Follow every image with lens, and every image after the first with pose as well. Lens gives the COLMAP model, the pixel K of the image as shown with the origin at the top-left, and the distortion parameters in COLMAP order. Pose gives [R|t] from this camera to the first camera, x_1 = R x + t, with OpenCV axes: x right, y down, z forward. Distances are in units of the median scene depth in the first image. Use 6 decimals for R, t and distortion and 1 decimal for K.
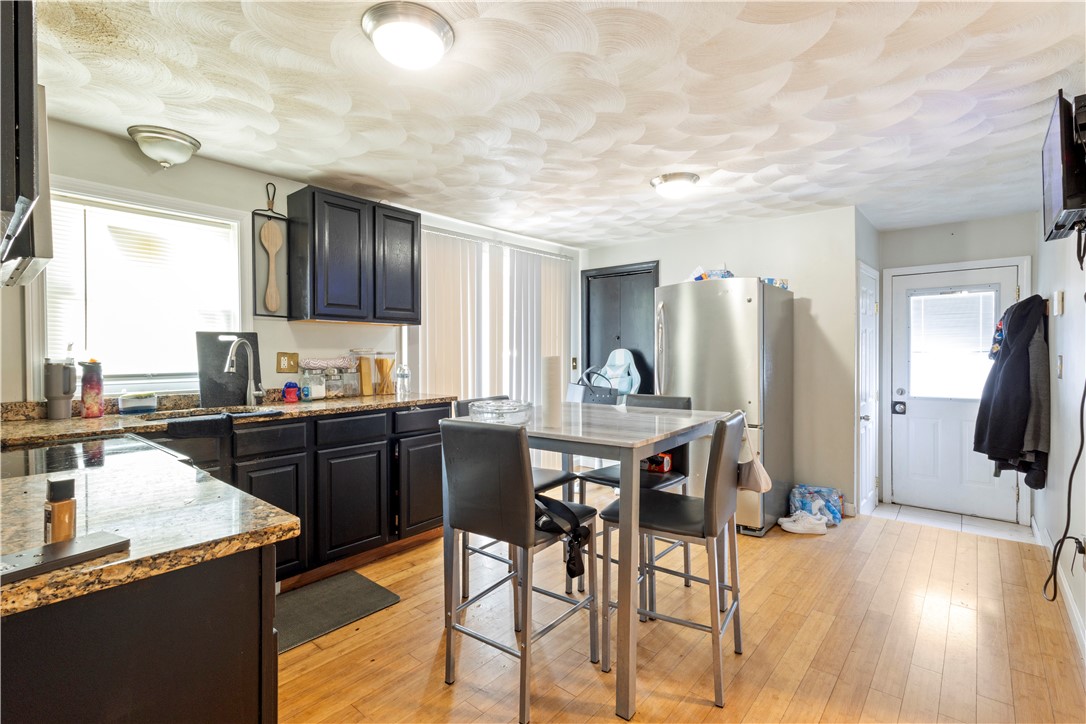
lens RADIAL K [[498.6, 0, 543.0], [0, 498.6, 362.0], [0, 0, 1]] dist [-0.001664, -0.000161]
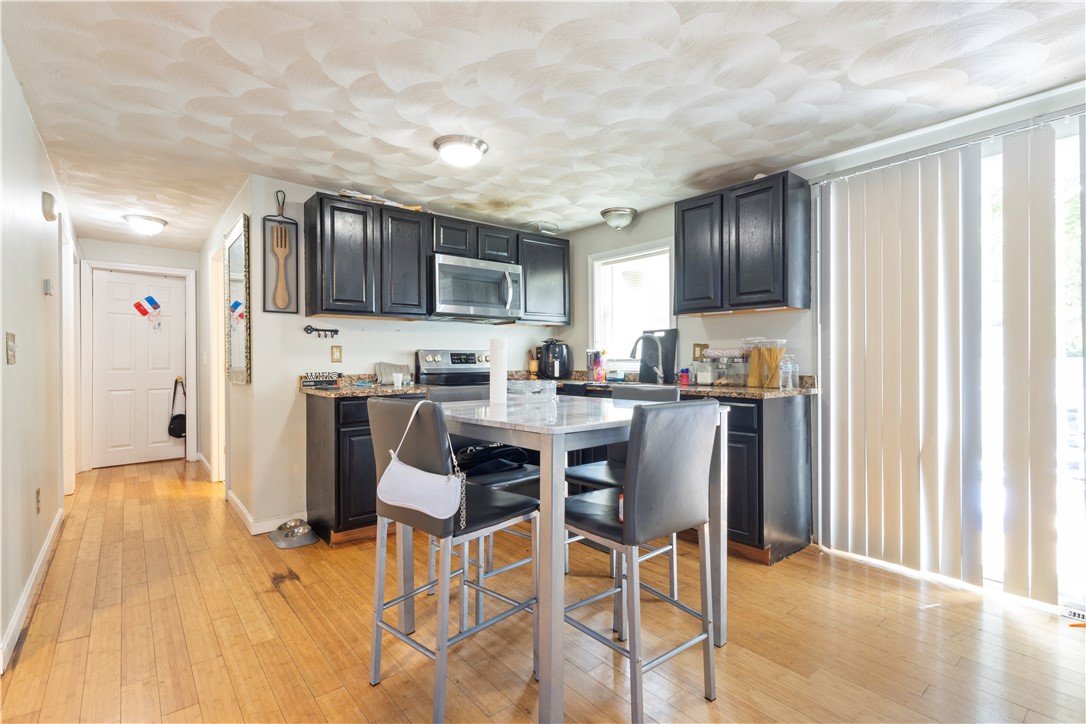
lens RADIAL K [[498.6, 0, 543.0], [0, 498.6, 362.0], [0, 0, 1]] dist [-0.001664, -0.000161]
pose [[-0.146676, 0.021086, -0.988960, 0.729340], [0.002683, 0.999778, 0.020918, -0.001172], [0.989181, 0.000415, -0.146700, 0.829570]]
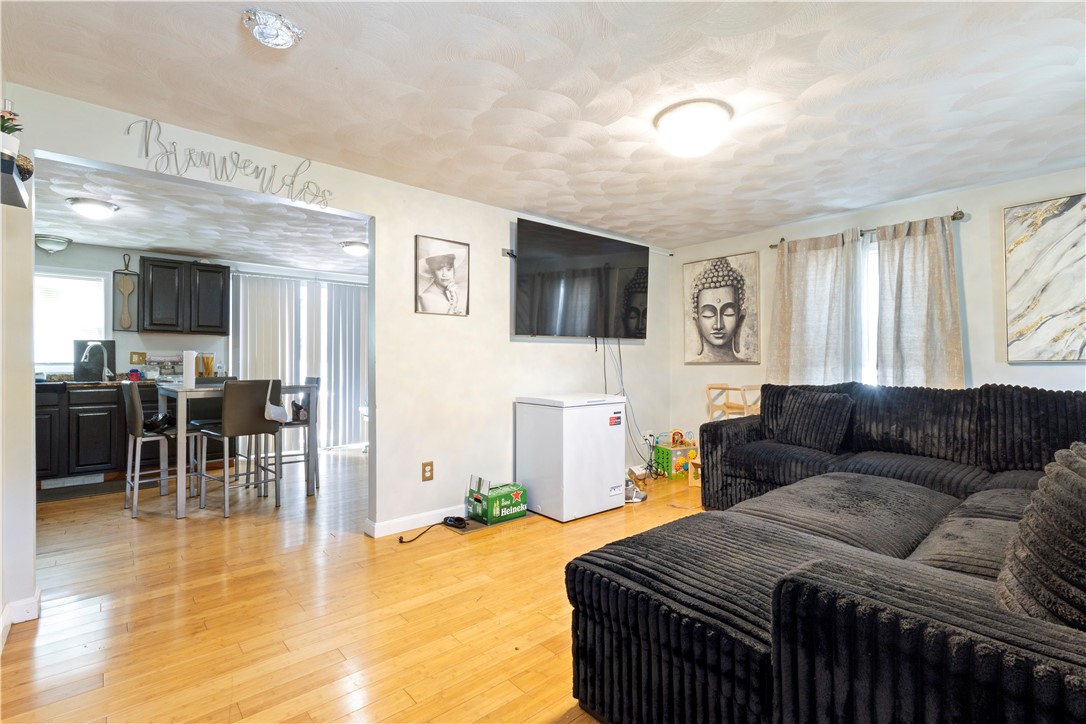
lens RADIAL K [[488.0, 0, 543.0], [0, 488.0, 362.0], [0, 0, 1]] dist [0.000372, -0.000279]
pose [[0.988990, 0.014224, -0.147296, 1.140799], [-0.015346, 0.999861, -0.006481, 0.004331], [0.147183, 0.008670, 0.989071, -0.463447]]
